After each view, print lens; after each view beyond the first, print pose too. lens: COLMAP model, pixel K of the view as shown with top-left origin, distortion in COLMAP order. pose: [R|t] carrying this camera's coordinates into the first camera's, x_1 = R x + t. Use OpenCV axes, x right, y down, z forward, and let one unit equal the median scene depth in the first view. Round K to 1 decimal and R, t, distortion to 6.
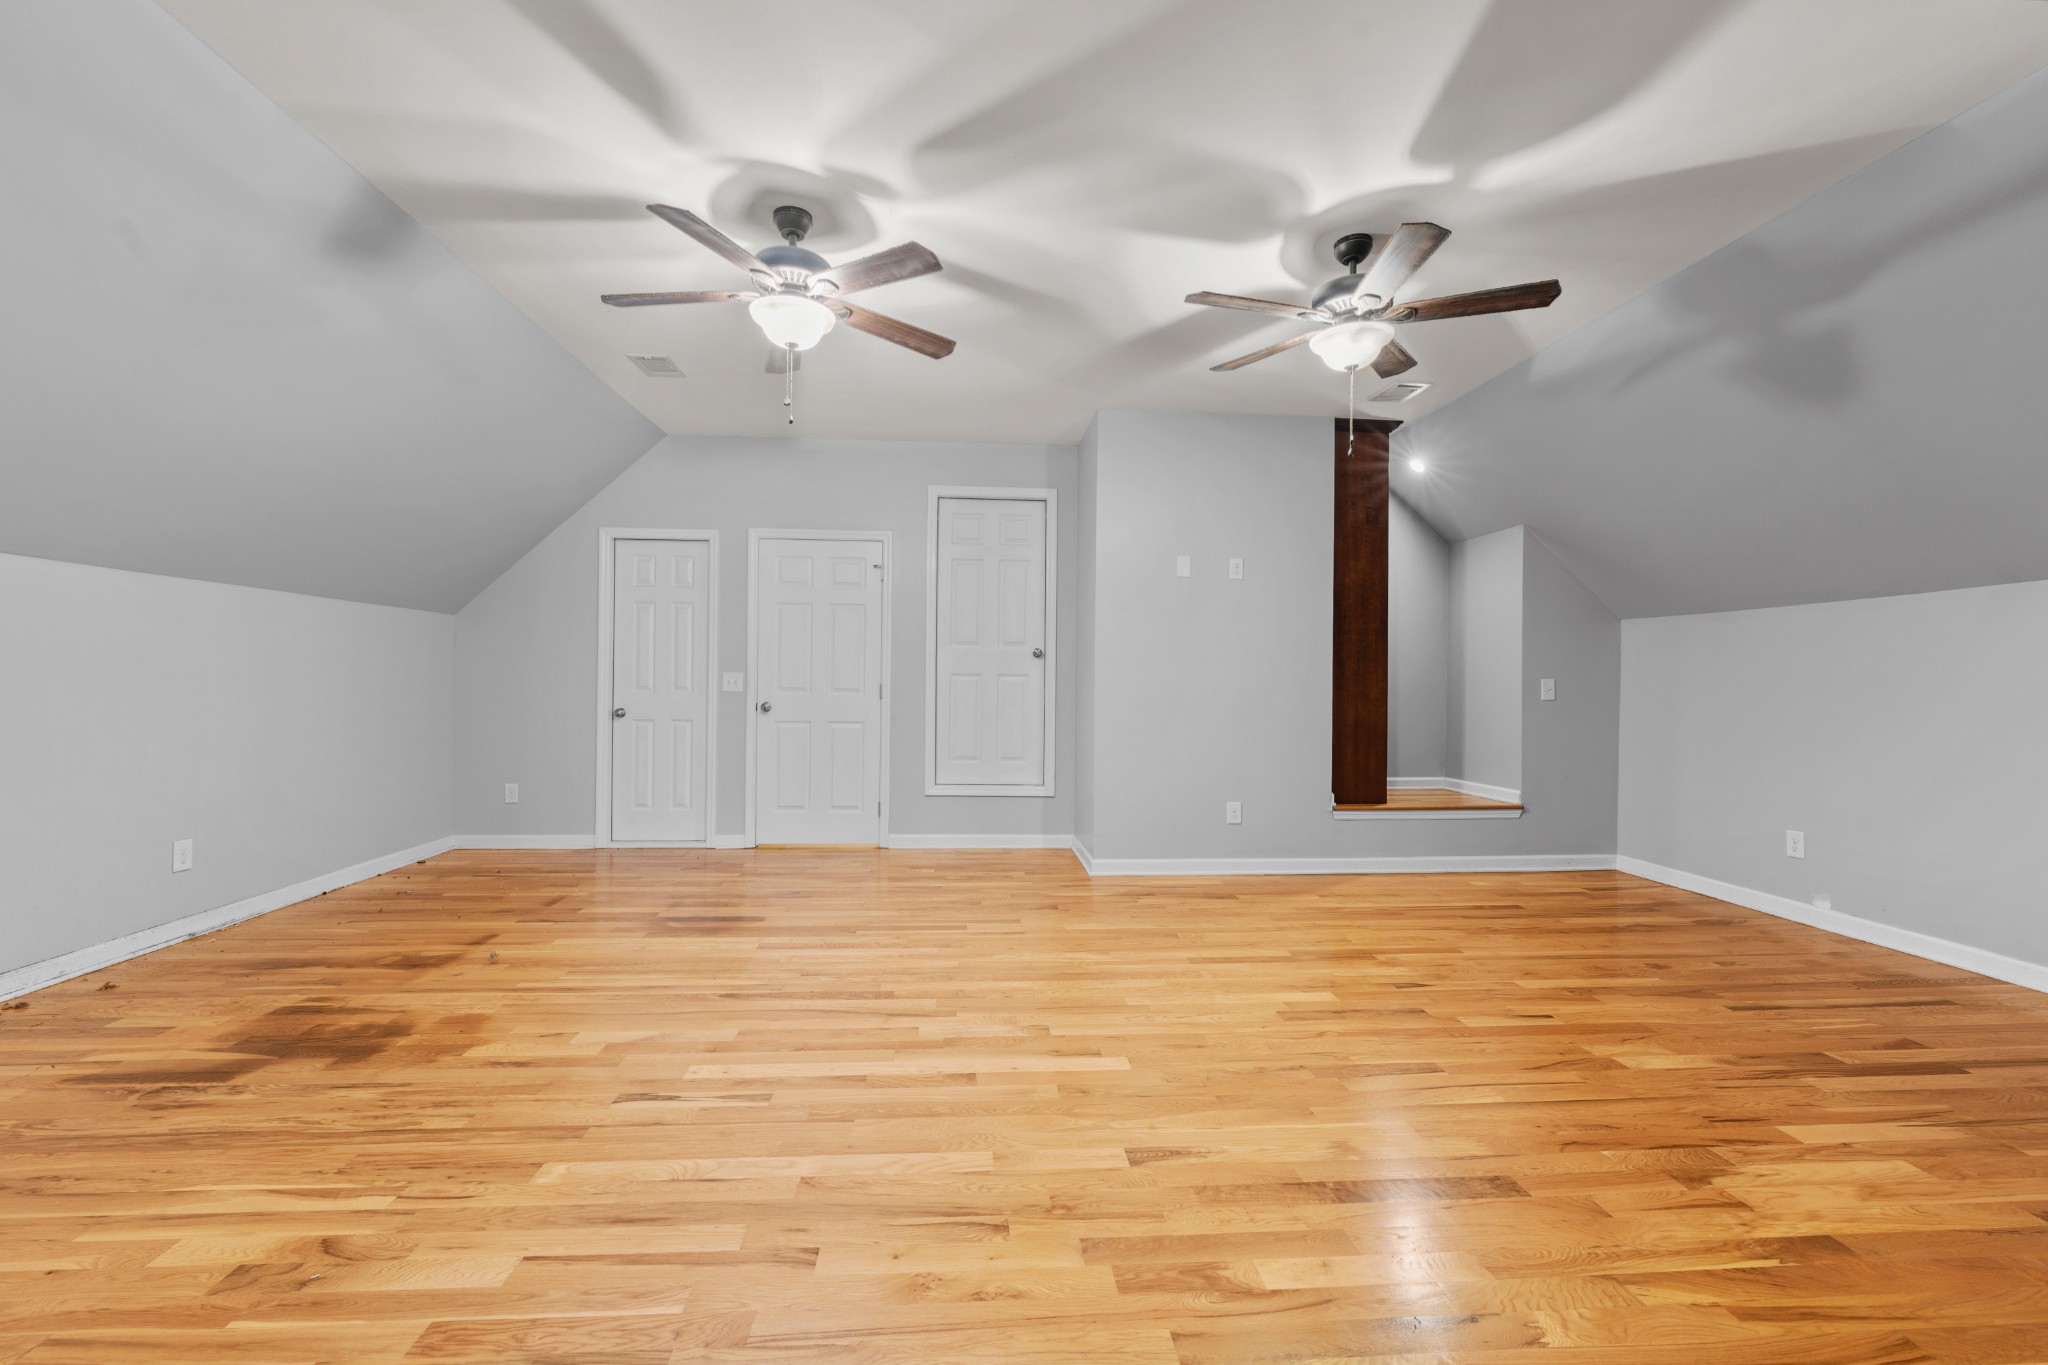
lens RADIAL K [[858.8, 0, 1024.0], [0, 858.8, 682.5], [0, 0, 1]] dist [-0.002536, -0.000012]
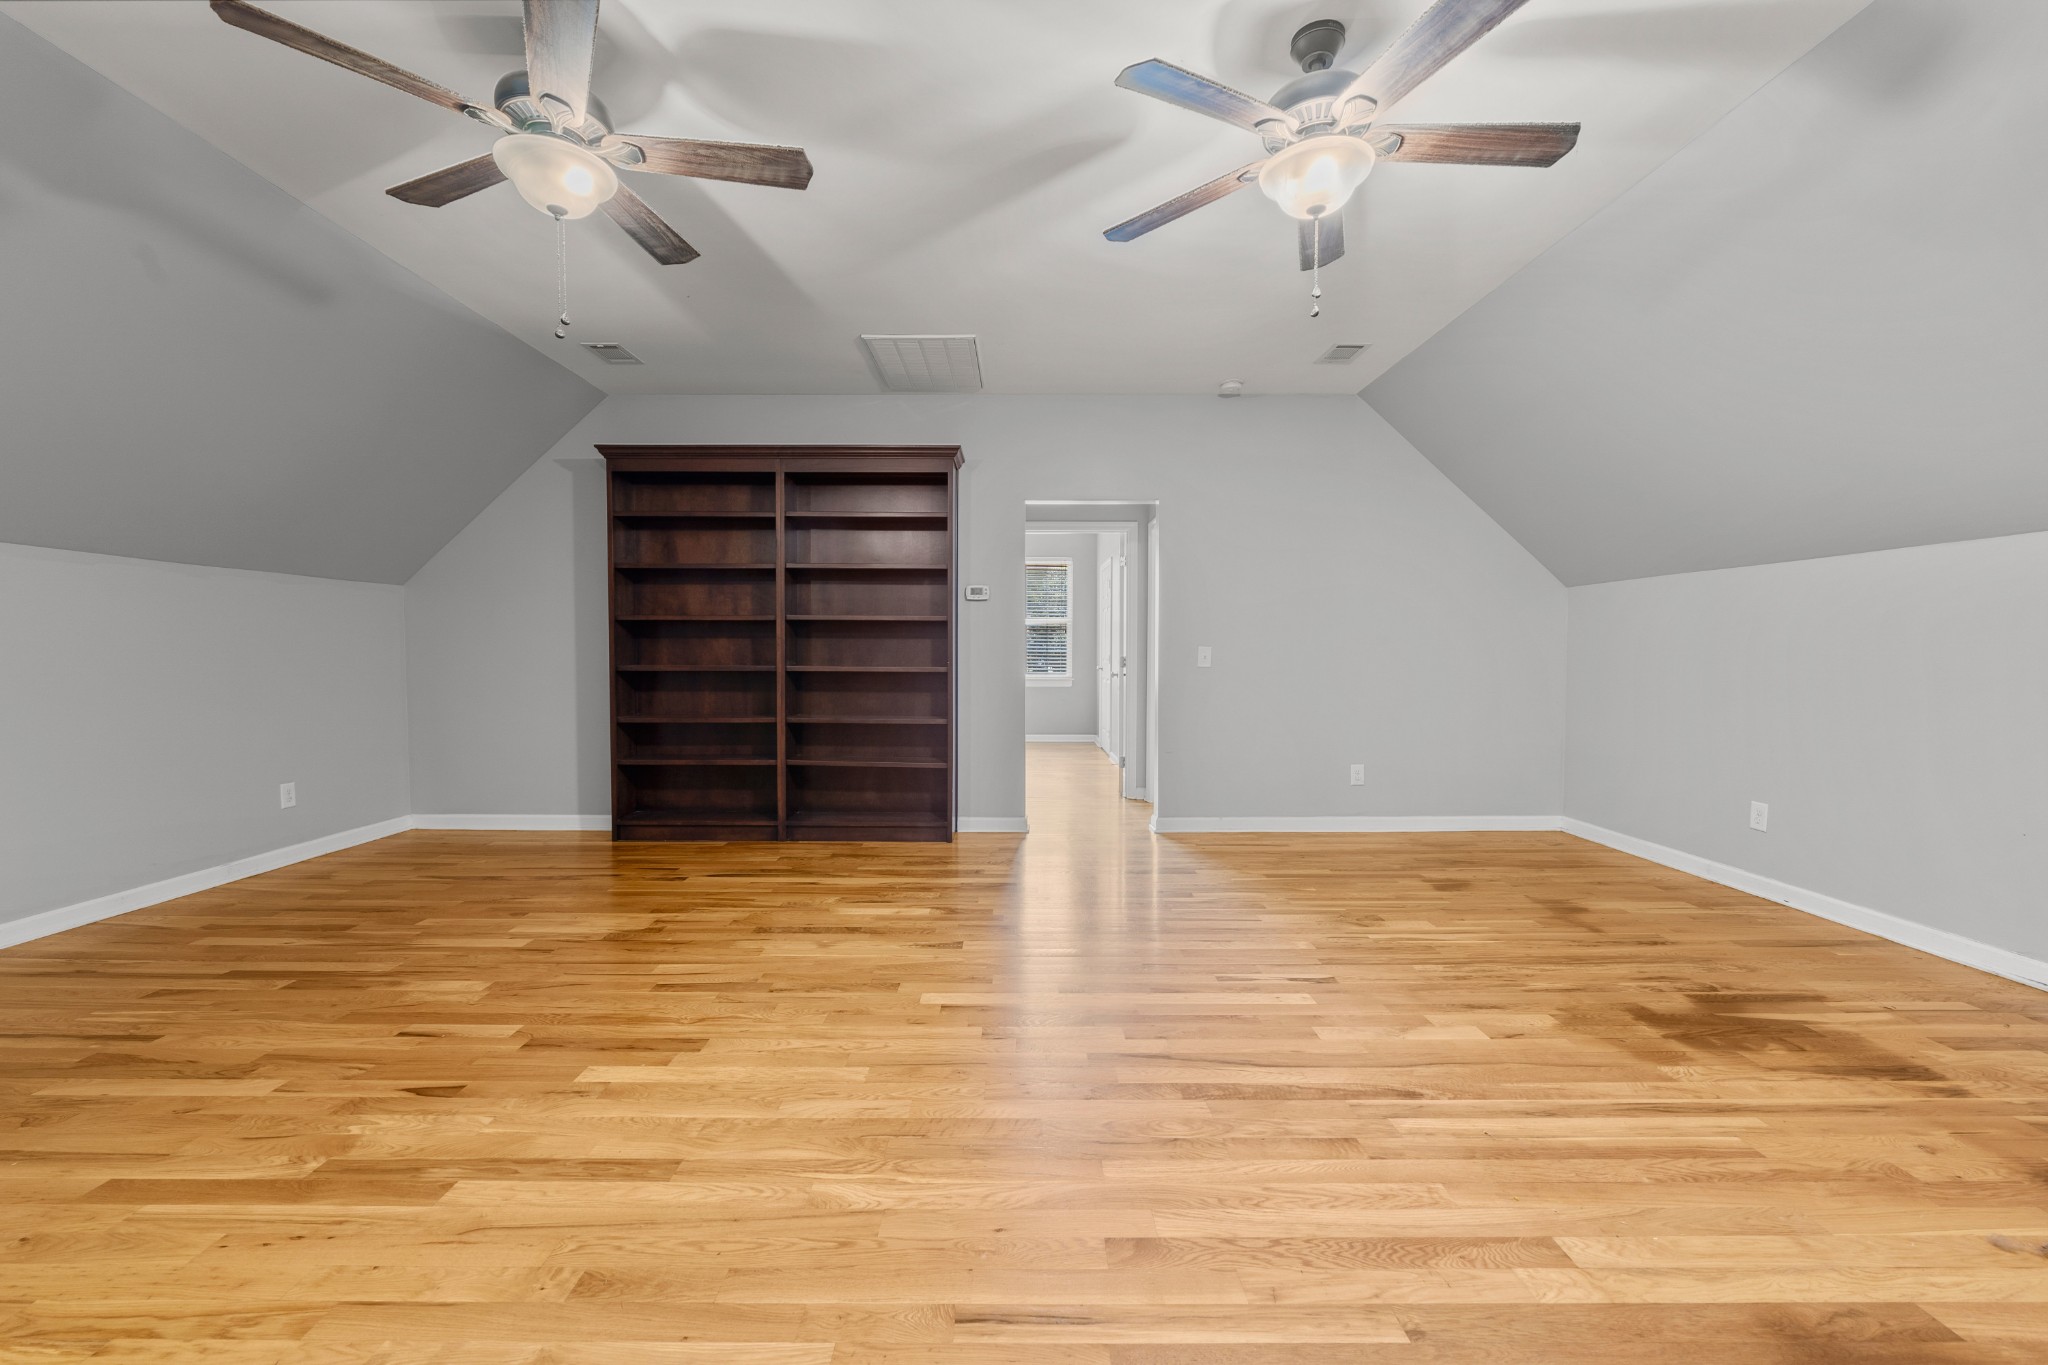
lens RADIAL K [[822.7, 0, 1026.2], [0, 822.7, 686.6], [0, 0, 1]] dist [-0.000104, -0.000228]
pose [[-0.997889, -0.012604, 0.063708, -0.074759], [-0.009958, 0.999081, 0.041689, -0.003040], [-0.064175, 0.040967, -0.997097, 2.000131]]
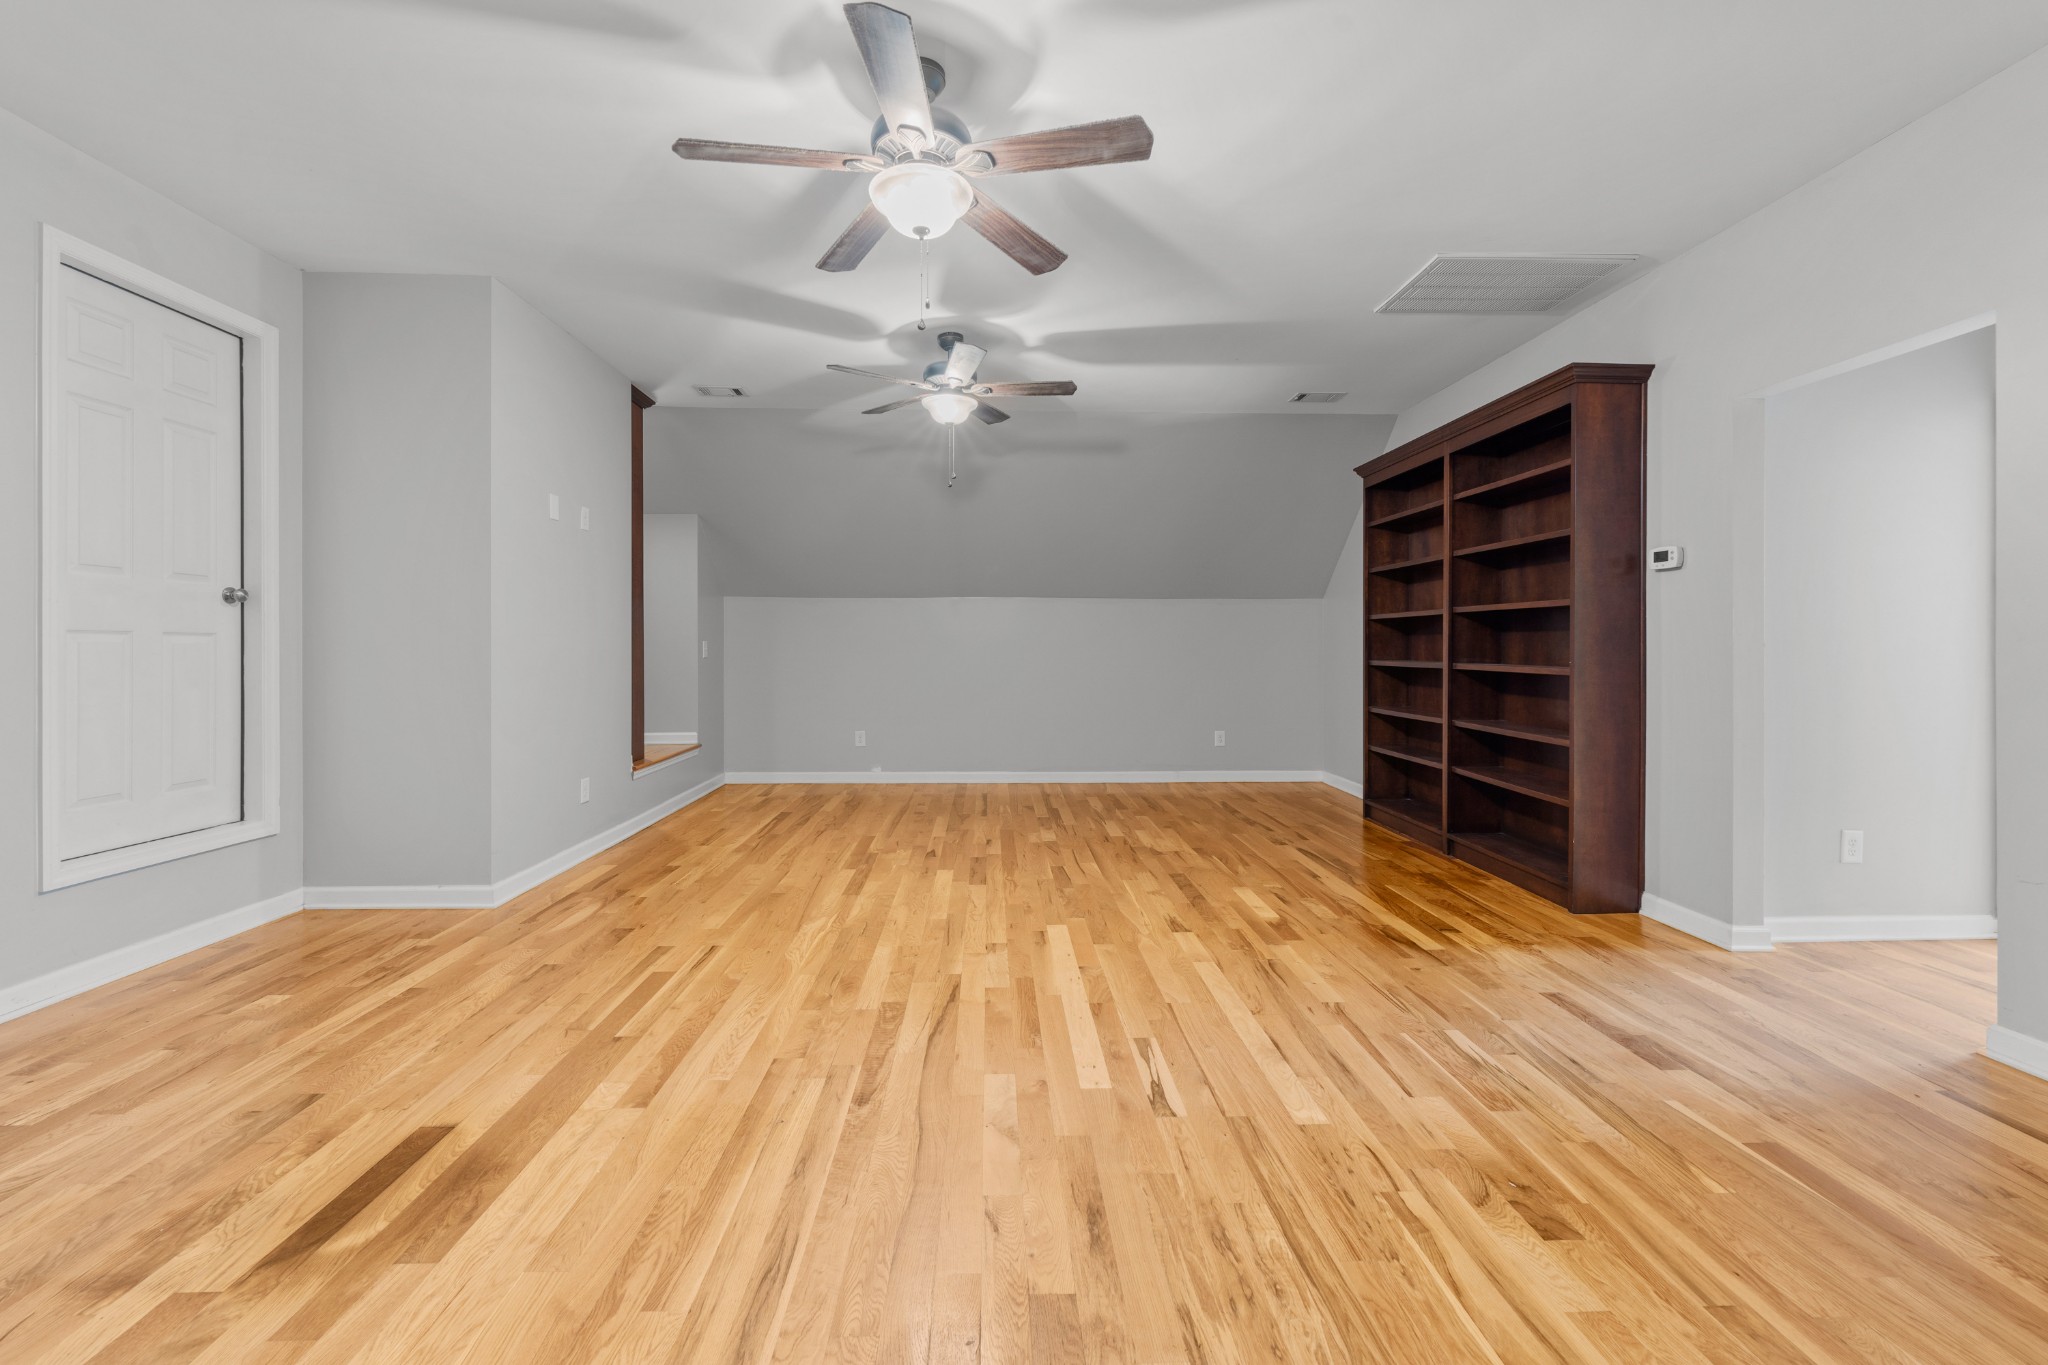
lens RADIAL K [[848.9, 0, 1018.1], [0, 848.9, 650.0], [0, 0, 1]] dist [-0.002261, 0.000352]
pose [[0.031023, -0.012057, 0.999446, -1.214323], [-0.002046, 0.999924, 0.012126, -0.013220], [-0.999517, -0.002421, 0.030996, 1.005535]]
